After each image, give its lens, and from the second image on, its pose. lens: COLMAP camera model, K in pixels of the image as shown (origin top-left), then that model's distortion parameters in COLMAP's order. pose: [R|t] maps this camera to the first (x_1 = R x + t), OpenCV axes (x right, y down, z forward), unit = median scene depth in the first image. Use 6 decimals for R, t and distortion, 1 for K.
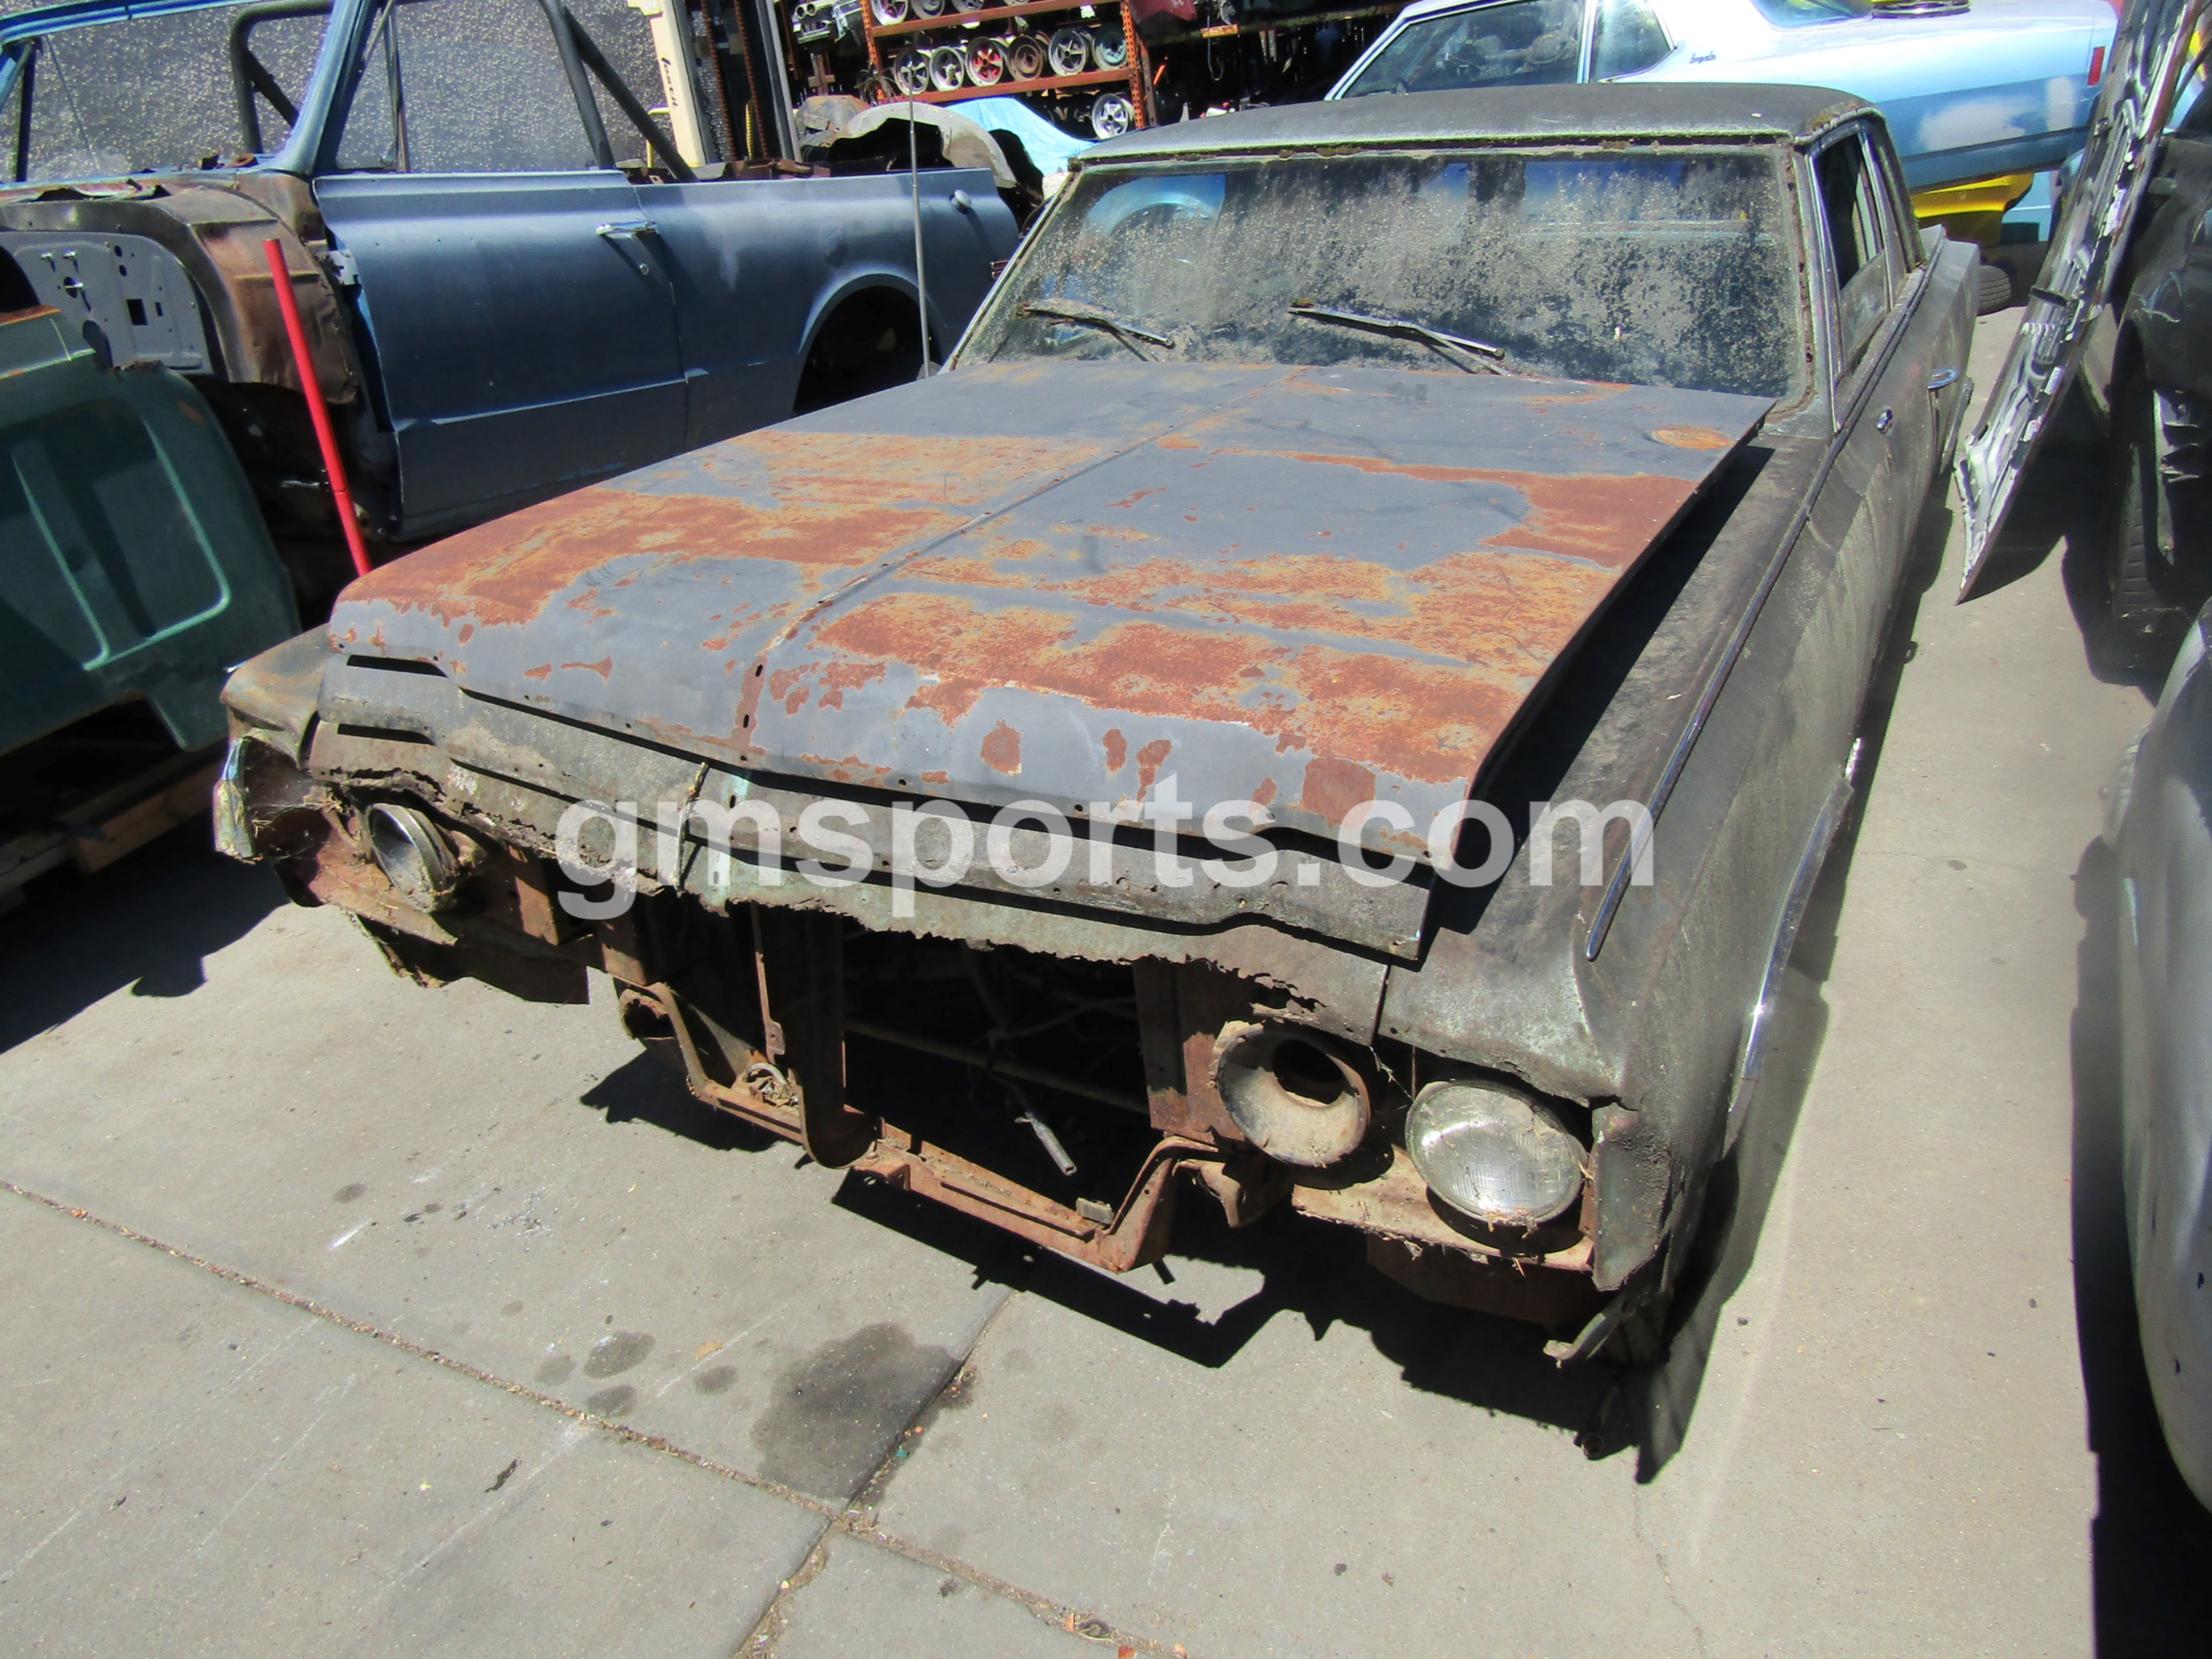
lens RADIAL K [[1597.5, 0, 1106.0], [0, 1597.5, 829.5], [0, 0, 1]] dist [0.010026, -0.000757]
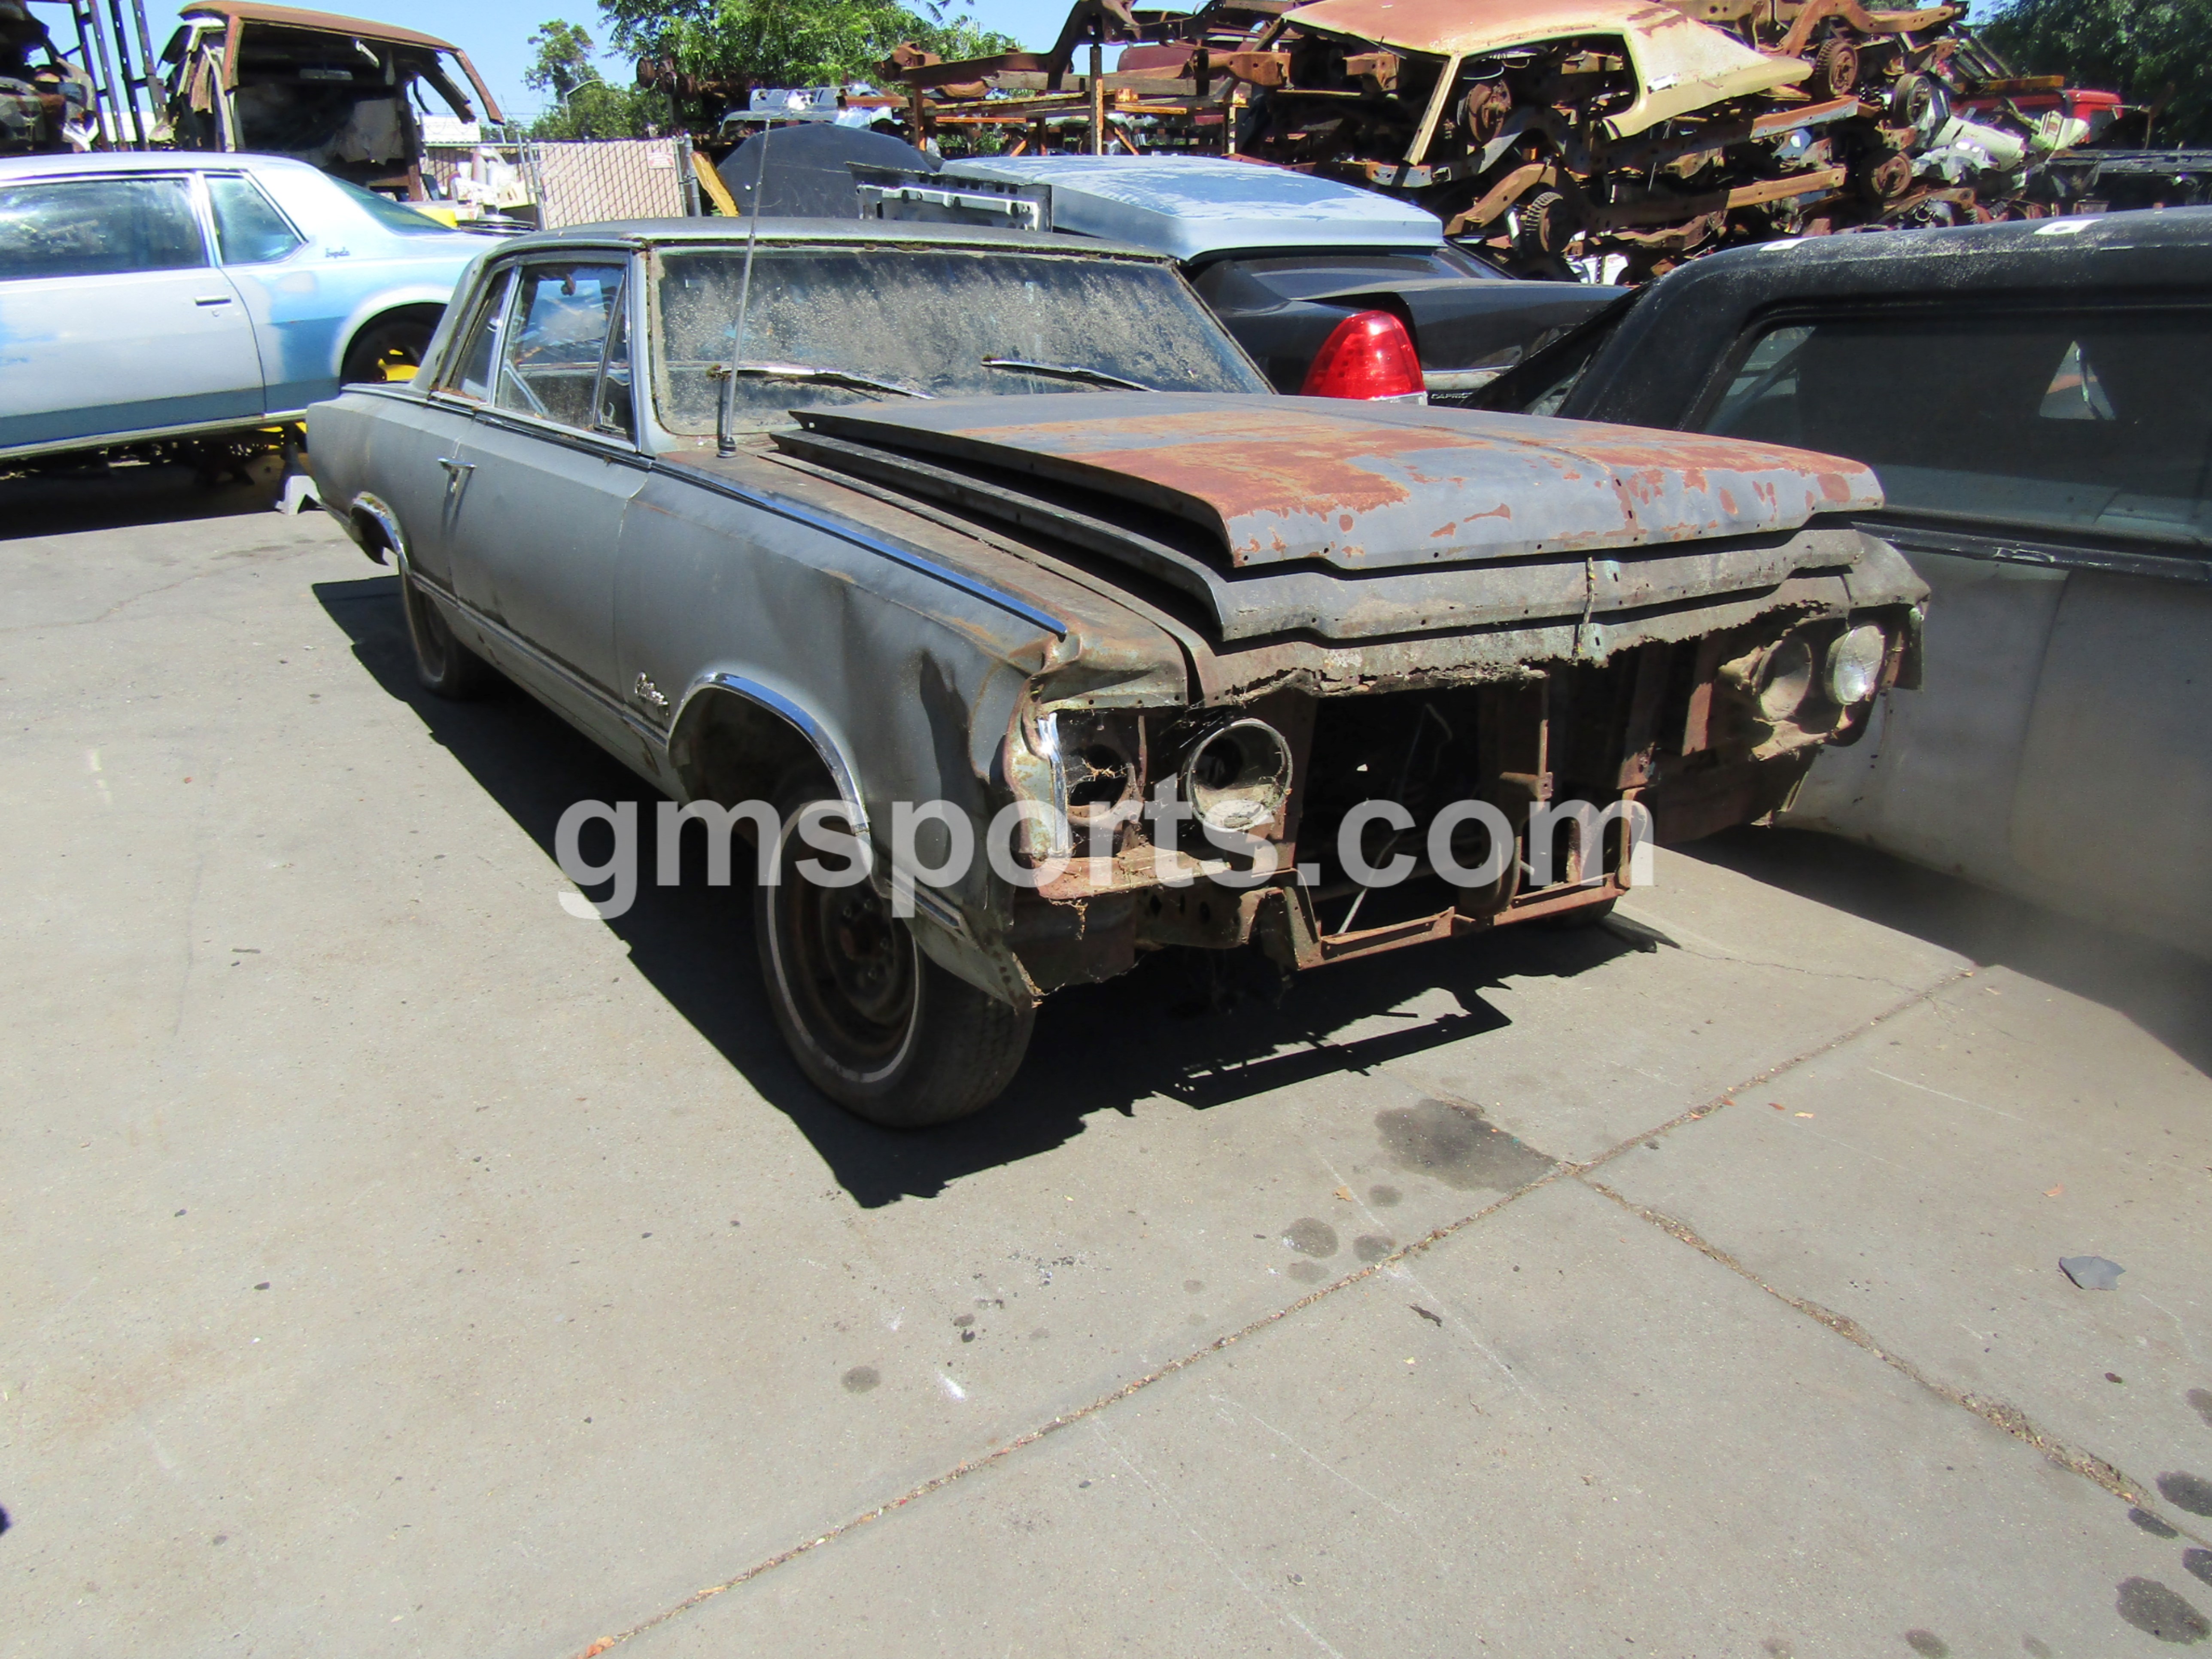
lens RADIAL K [[1597.5, 0, 1106.0], [0, 1597.5, 829.5], [0, 0, 1]] dist [0.010026, -0.000757]
pose [[0.441386, -0.220458, 0.869814, -1.228716], [0.350156, 0.934816, 0.059247, -0.036213], [-0.826177, 0.278420, 0.489810, 0.517418]]
